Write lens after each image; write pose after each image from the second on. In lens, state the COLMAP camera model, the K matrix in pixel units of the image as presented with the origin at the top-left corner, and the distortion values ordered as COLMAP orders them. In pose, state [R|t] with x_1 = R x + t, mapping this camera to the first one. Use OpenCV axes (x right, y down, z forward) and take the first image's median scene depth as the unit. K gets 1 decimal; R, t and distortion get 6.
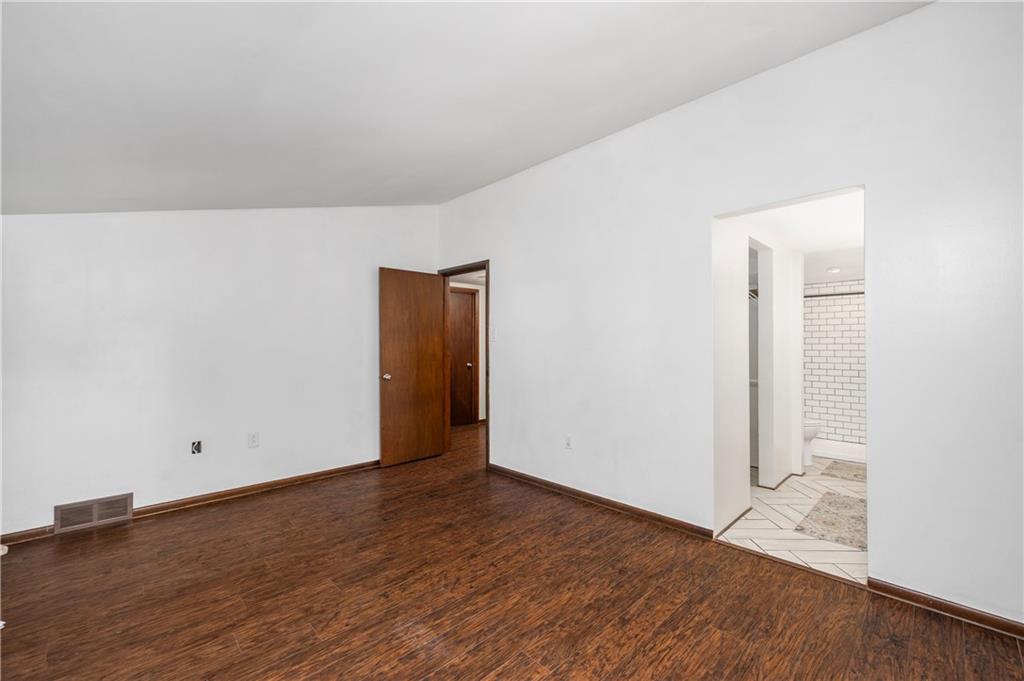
lens RADIAL K [[453.5, 0, 514.1], [0, 453.5, 340.8], [0, 0, 1]] dist [-0.000938, -0.000367]
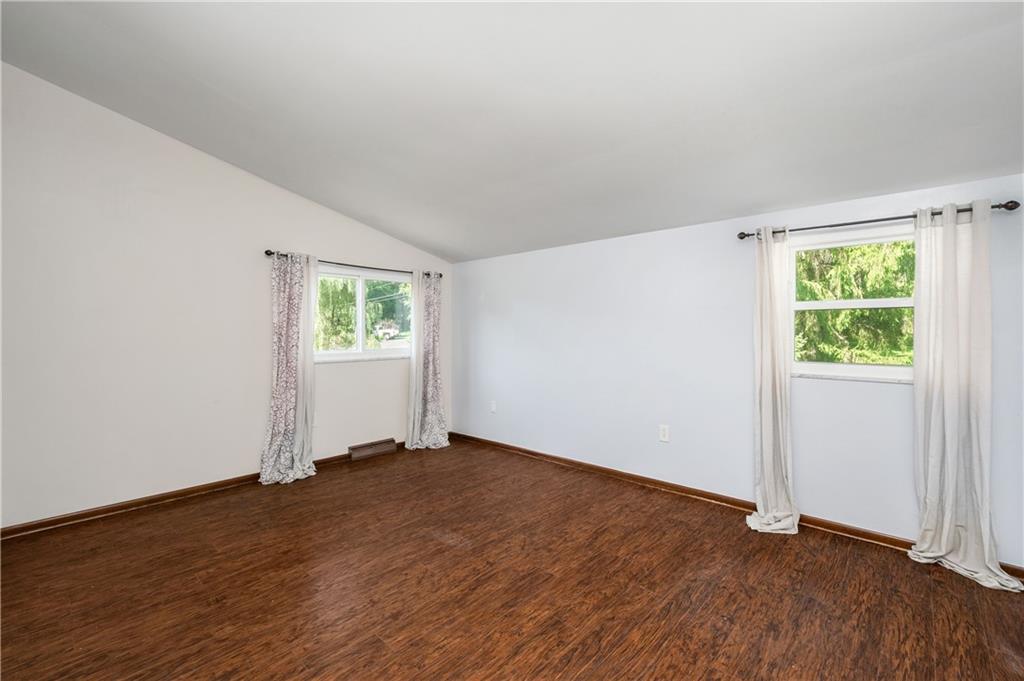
lens RADIAL K [[453.5, 0, 511.0], [0, 453.5, 333.8], [0, 0, 1]] dist [-0.000938, -0.000367]
pose [[-0.999587, 0.001483, -0.028708, -0.292181], [0.001429, 0.999997, 0.001894, 0.023219], [0.028710, 0.001852, -0.999586, 1.980662]]
